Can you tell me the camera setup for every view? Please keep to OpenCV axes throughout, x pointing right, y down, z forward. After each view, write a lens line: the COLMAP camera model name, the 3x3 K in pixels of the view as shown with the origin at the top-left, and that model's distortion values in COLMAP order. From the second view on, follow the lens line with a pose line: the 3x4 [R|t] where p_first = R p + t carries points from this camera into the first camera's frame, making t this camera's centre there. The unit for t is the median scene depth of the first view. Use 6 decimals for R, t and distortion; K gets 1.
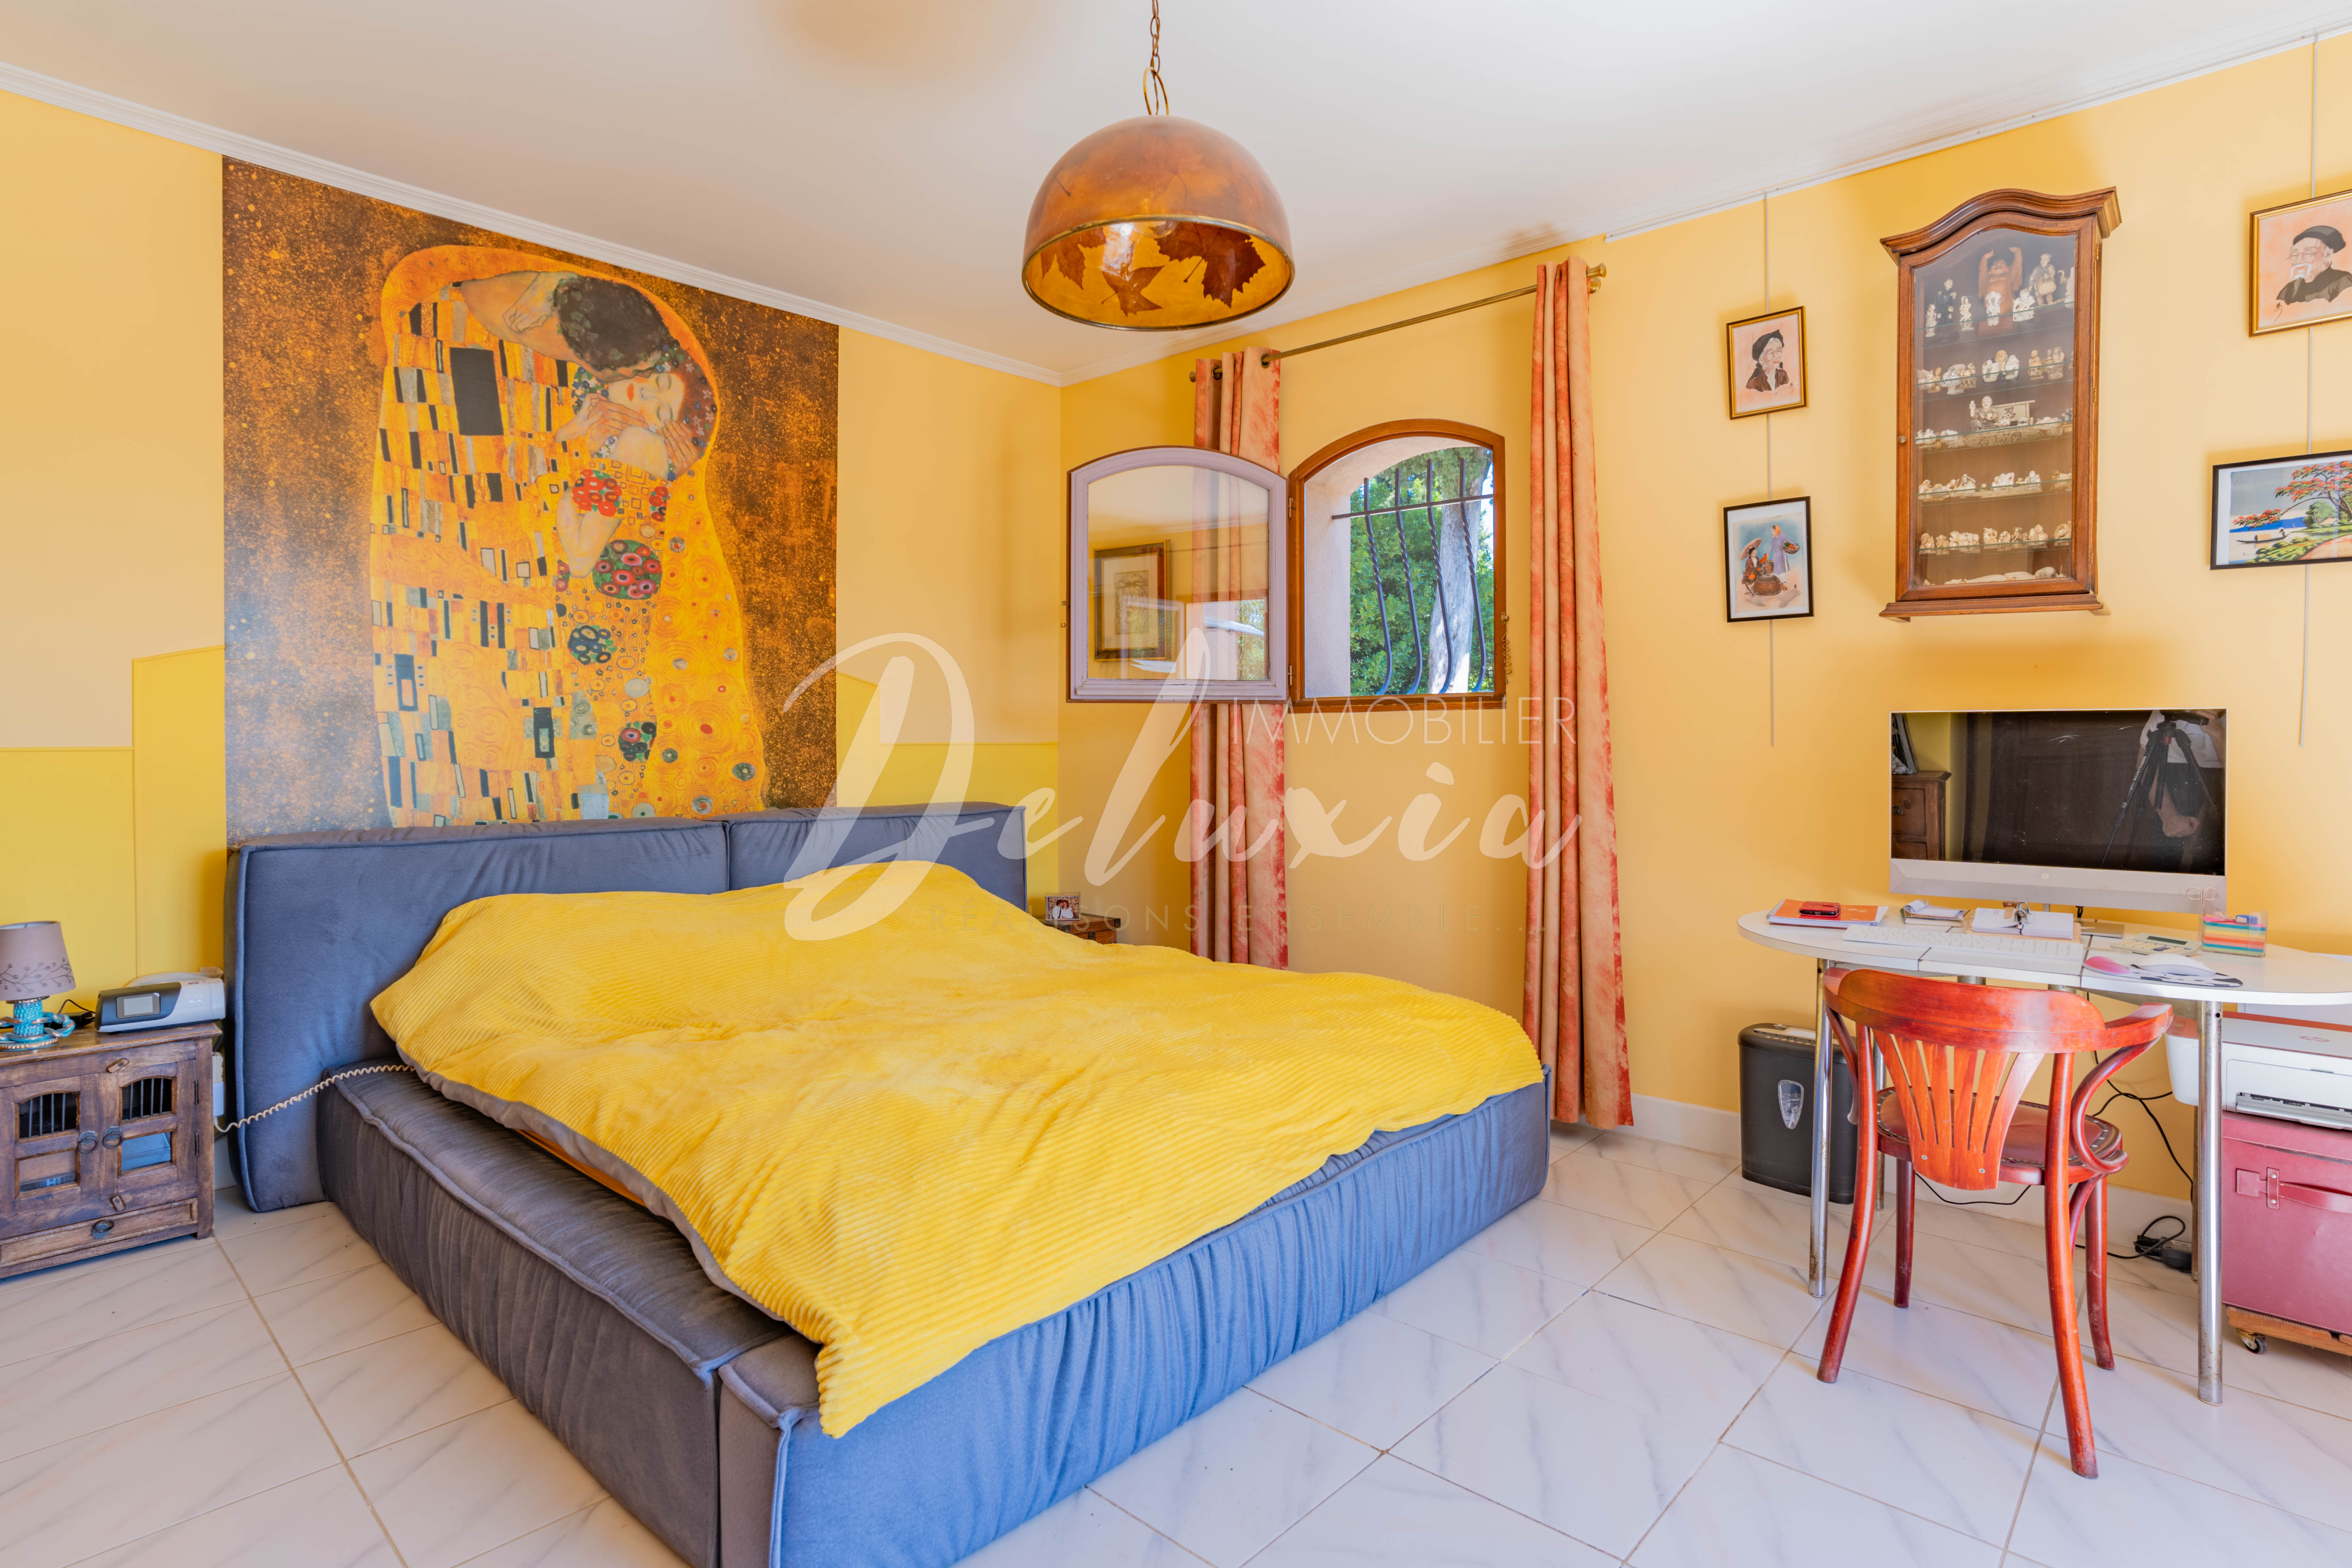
lens RADIAL K [[1222.9, 0, 1186.7], [0, 1222.9, 729.4], [0, 0, 1]] dist [-0.001209, 0.001280]
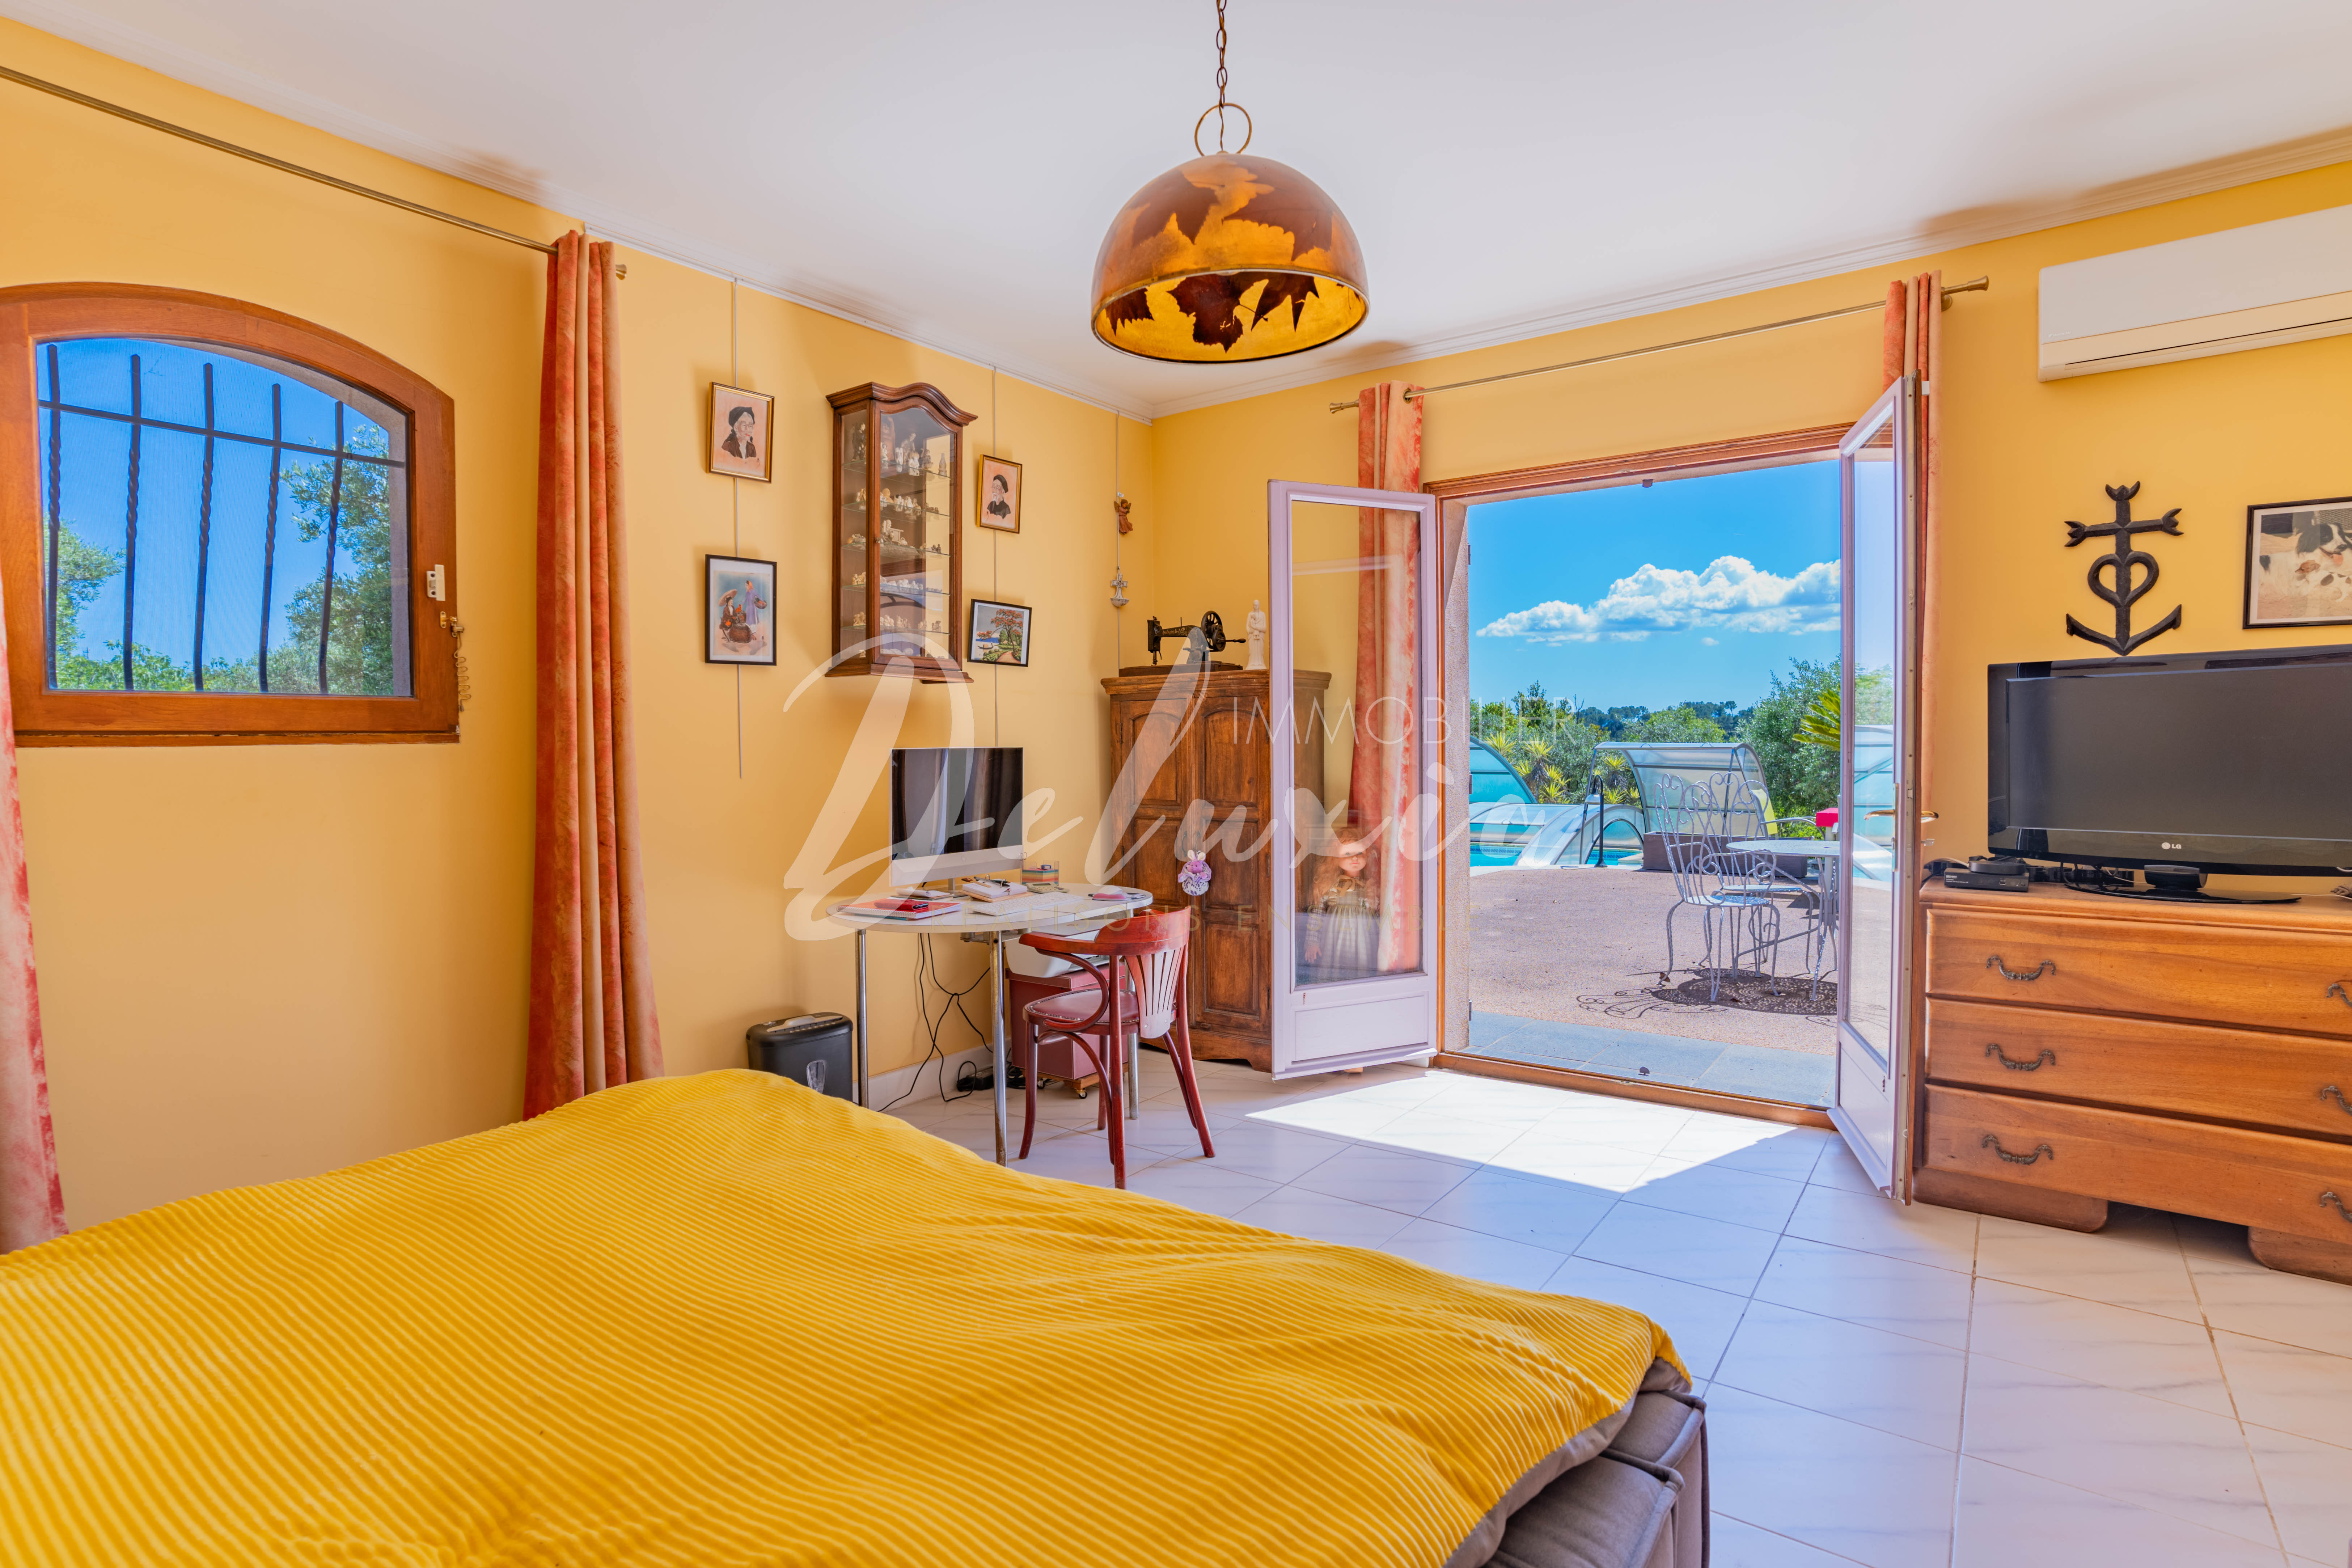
lens RADIAL K [[1145.7, 0, 1175.1], [0, 1145.7, 769.6], [0, 0, 1]] dist [-0.000899, -0.000109]
pose [[-0.081998, -0.020219, 0.996427, -0.600060], [0.012606, 0.999693, 0.021323, -0.011526], [-0.996553, 0.014310, -0.081718, 0.698411]]
